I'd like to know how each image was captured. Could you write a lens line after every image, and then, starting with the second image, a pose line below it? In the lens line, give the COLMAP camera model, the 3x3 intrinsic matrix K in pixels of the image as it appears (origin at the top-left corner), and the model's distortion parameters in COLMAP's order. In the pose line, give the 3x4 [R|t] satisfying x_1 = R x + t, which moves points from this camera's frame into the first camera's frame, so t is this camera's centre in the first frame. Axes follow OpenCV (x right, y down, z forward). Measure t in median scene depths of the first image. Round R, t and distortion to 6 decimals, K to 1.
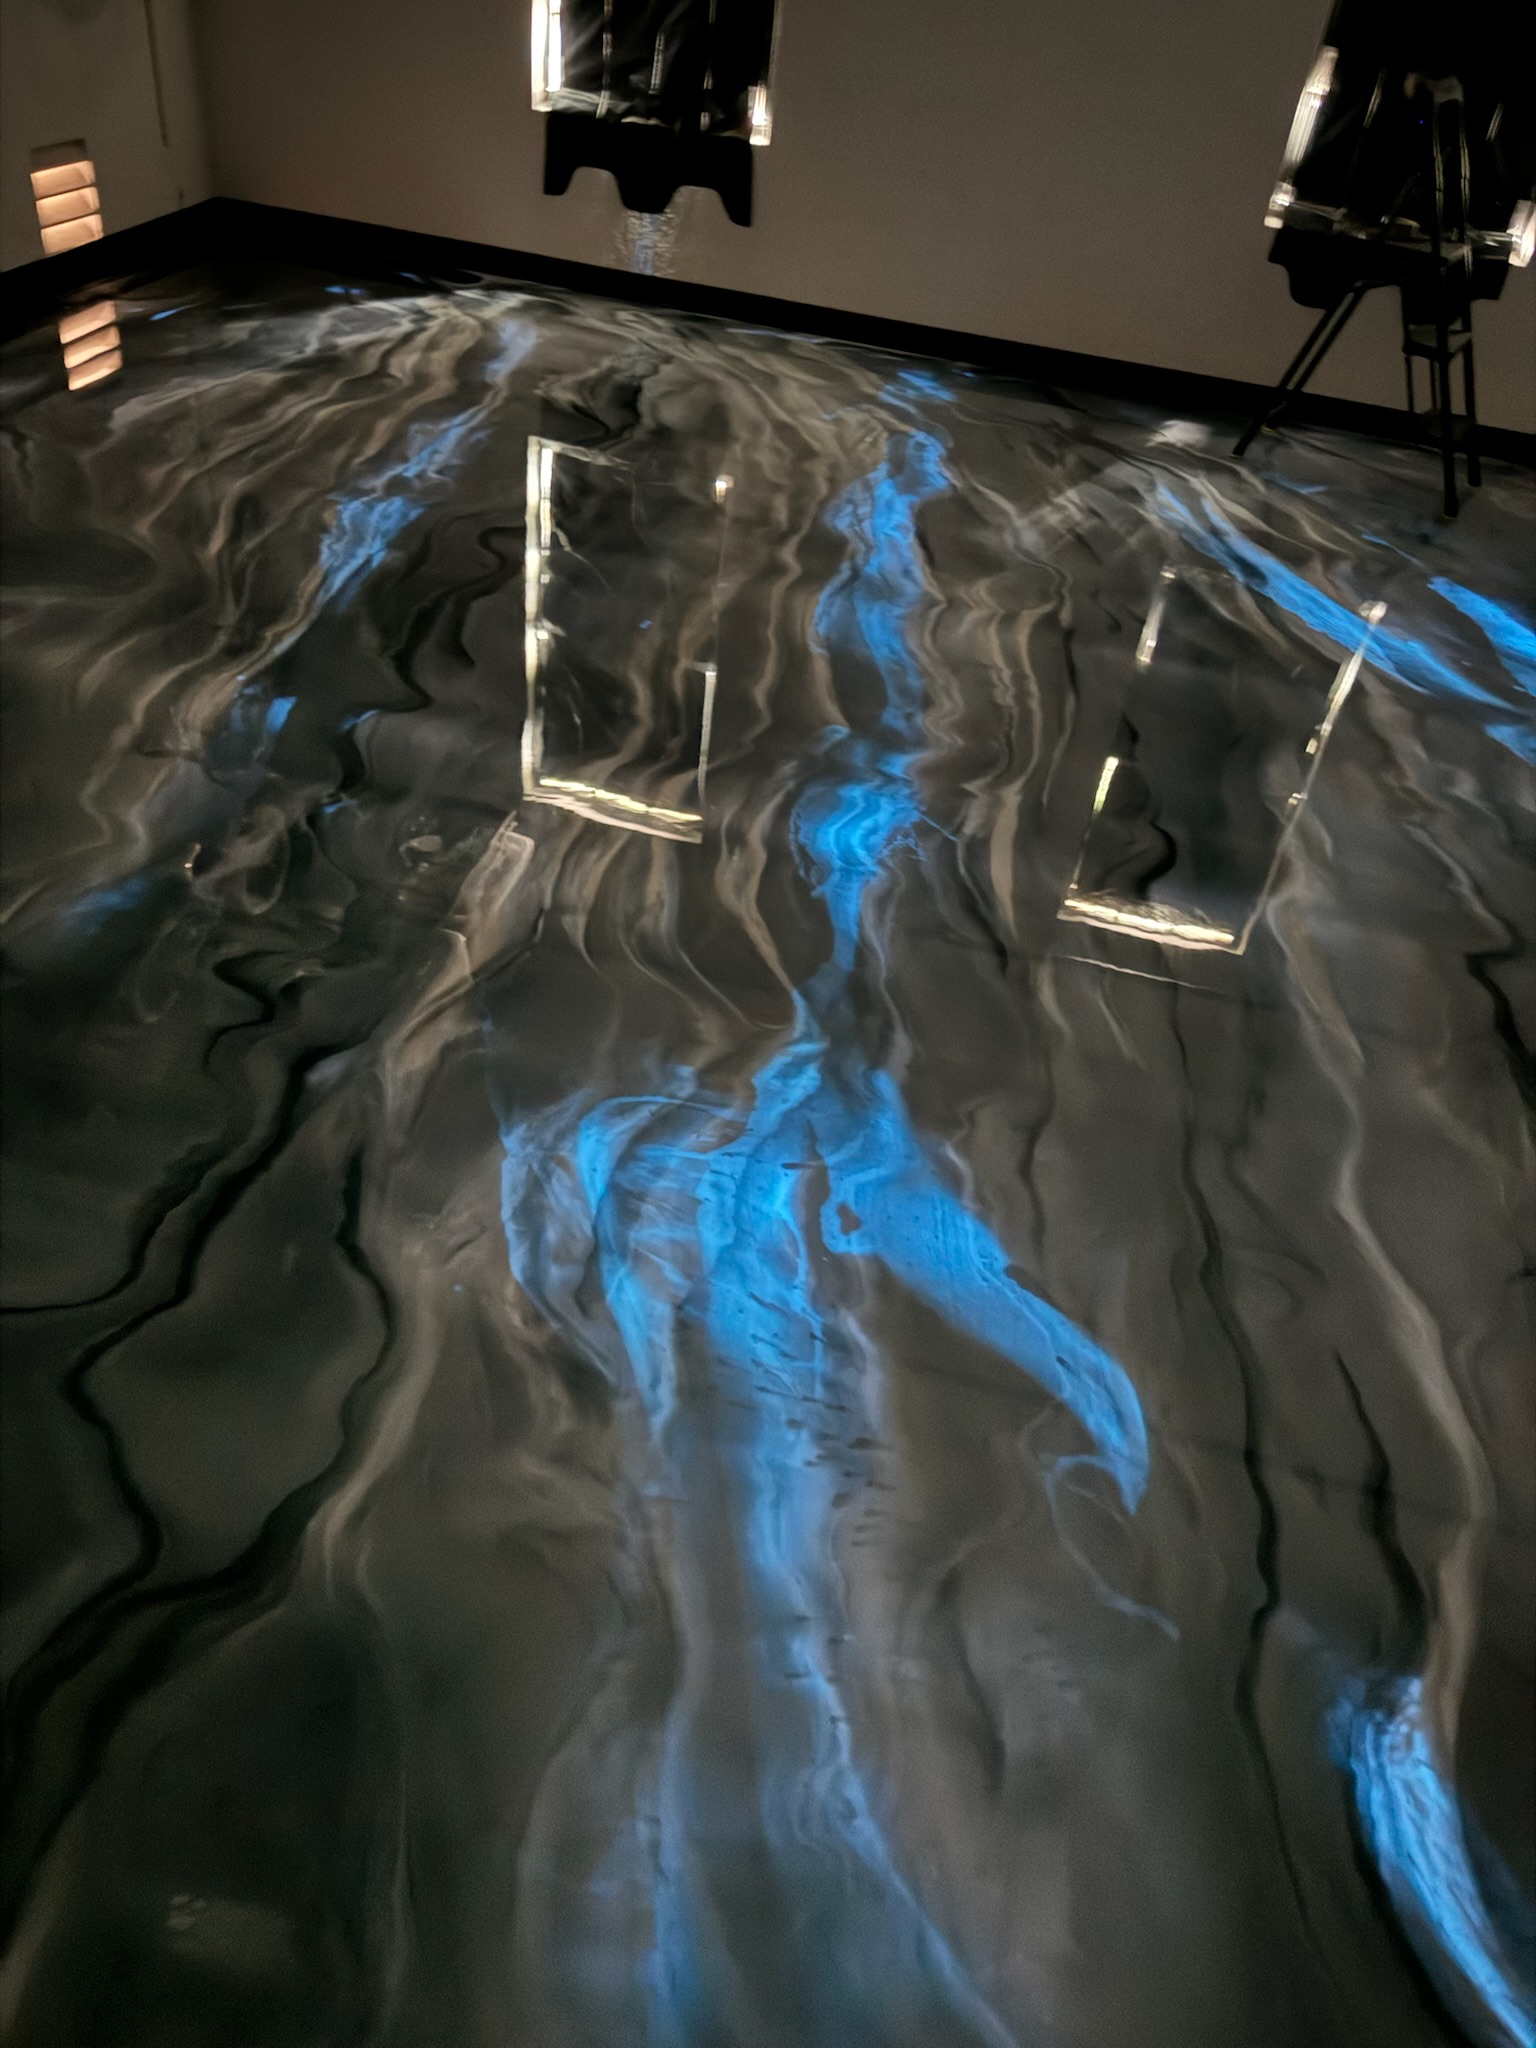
lens RADIAL K [[1460.8, 0, 753.0], [0, 1460.8, 1015.9], [0, 0, 1]] dist [0.066629, -0.096654]
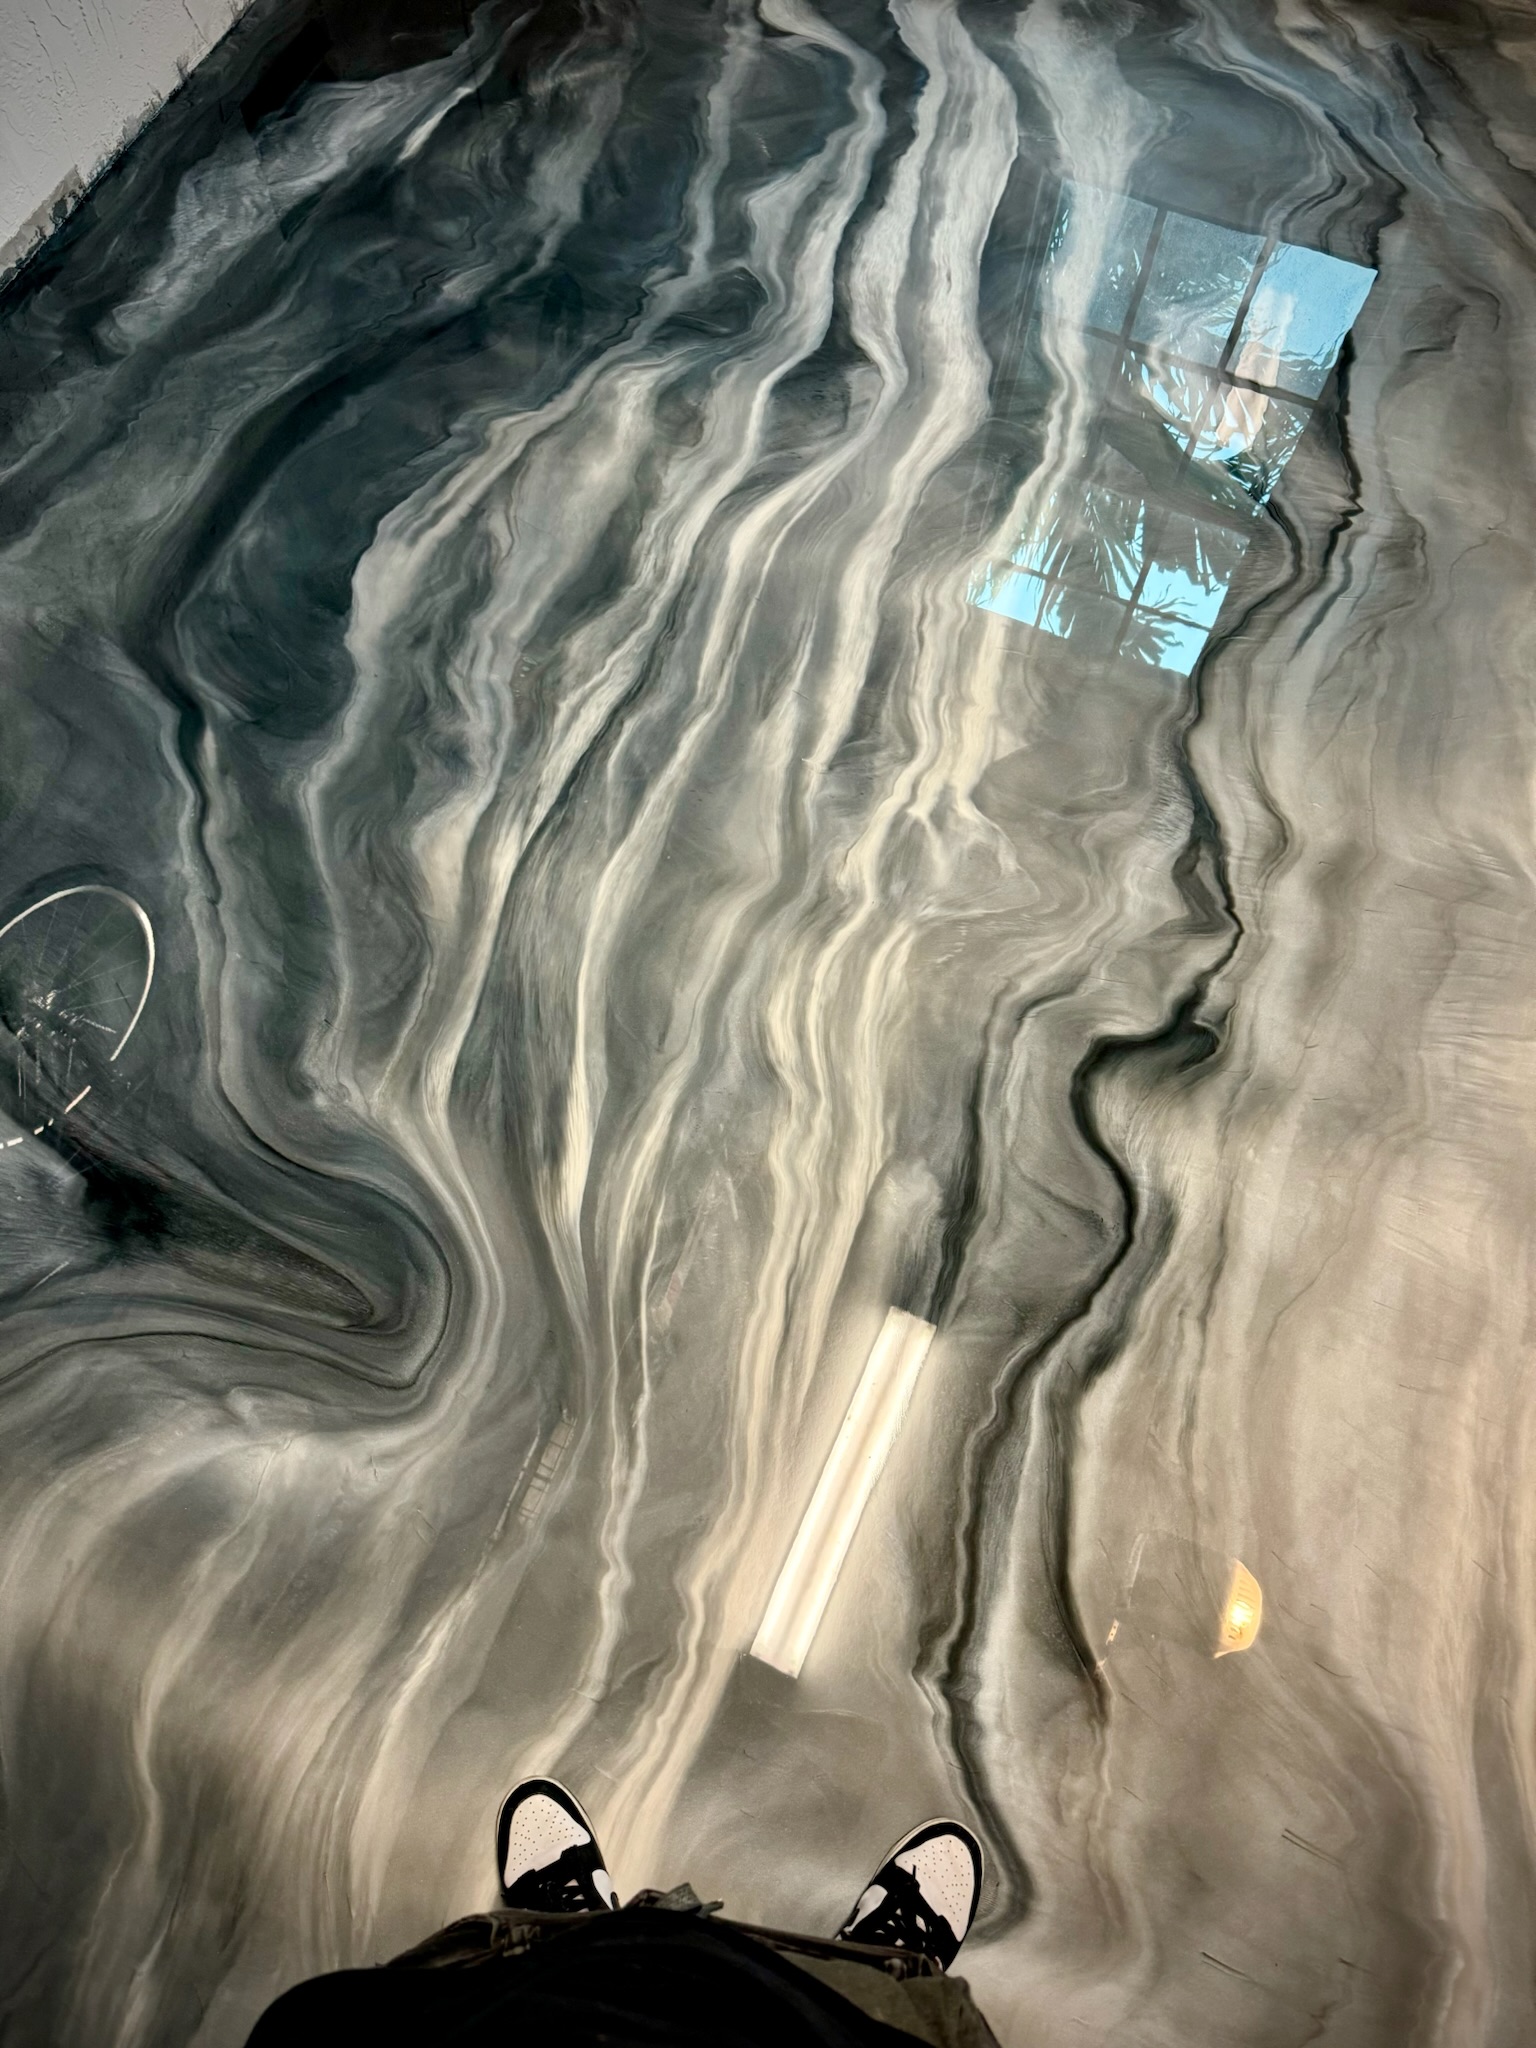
lens RADIAL K [[1460.8, 0, 753.0], [0, 1460.8, 1015.9], [0, 0, 1]] dist [0.066629, -0.096654]
pose [[0.982106, 0.118242, -0.146583, -0.256366], [-0.041627, 0.895377, 0.443360, -0.644559], [0.183670, -0.429325, 0.884277, 0.638889]]
